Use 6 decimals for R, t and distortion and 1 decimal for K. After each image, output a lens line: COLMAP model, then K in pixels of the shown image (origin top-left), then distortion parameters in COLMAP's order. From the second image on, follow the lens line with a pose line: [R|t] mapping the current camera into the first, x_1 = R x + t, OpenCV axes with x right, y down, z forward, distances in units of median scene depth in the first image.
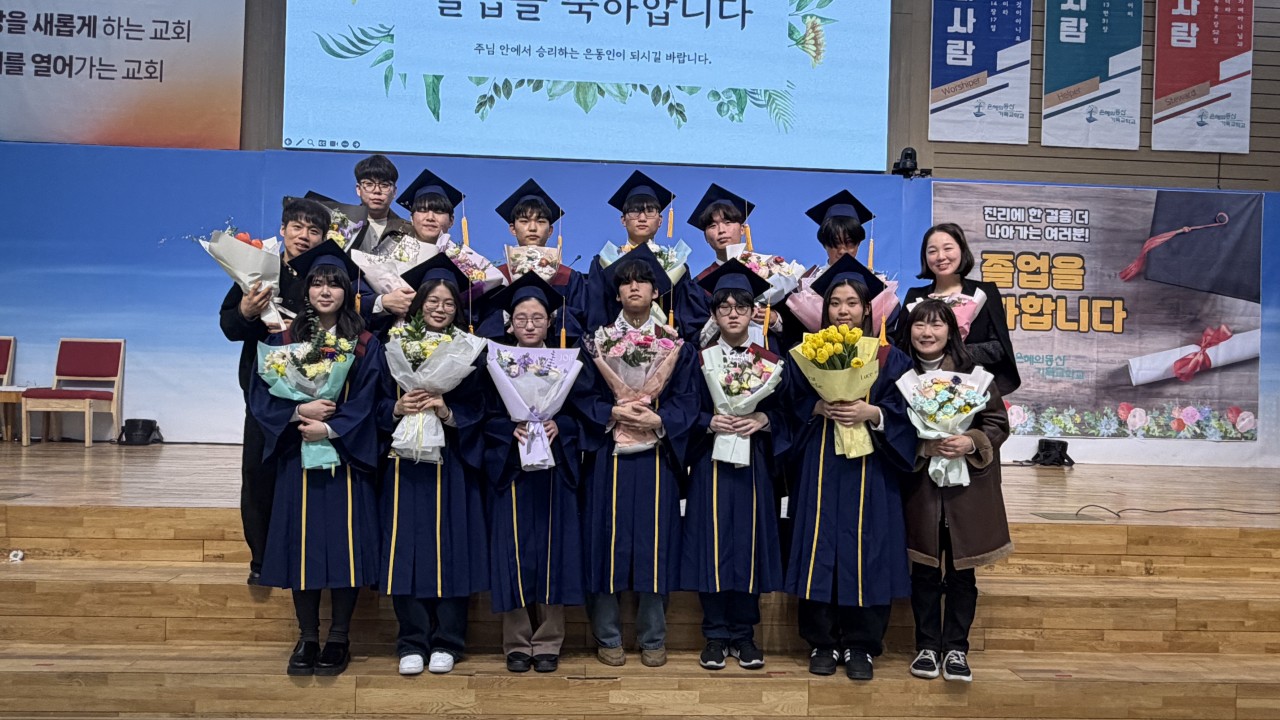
lens RADIAL K [[955.6, 0, 651.5], [0, 955.6, 365.2], [0, 0, 1]] dist [-0.000777, 0.000859]
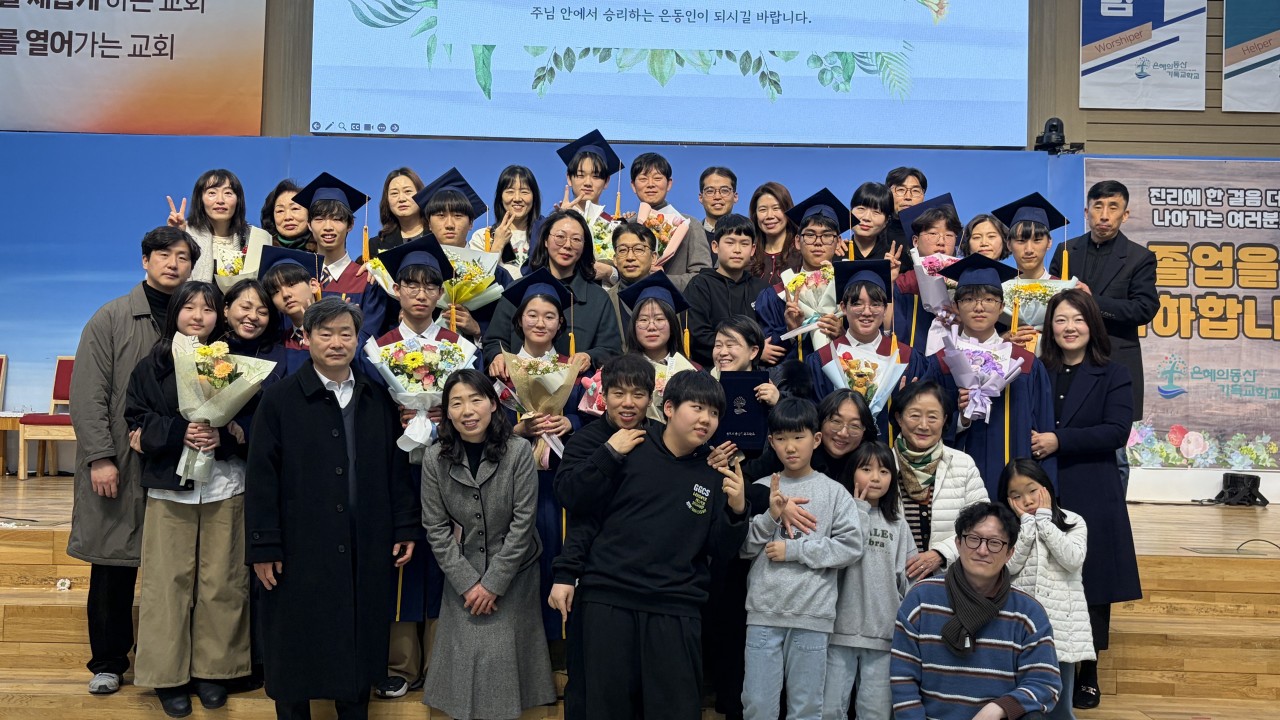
lens RADIAL K [[1291.4, 0, 655.8], [0, 1291.4, 353.0], [0, 0, 1]] dist [0.019309, 0.000000]
pose [[0.997895, -0.007068, -0.064464, -0.002418], [0.005159, 0.999545, -0.029723, 0.005794], [0.064644, 0.029328, 0.997477, -0.129088]]
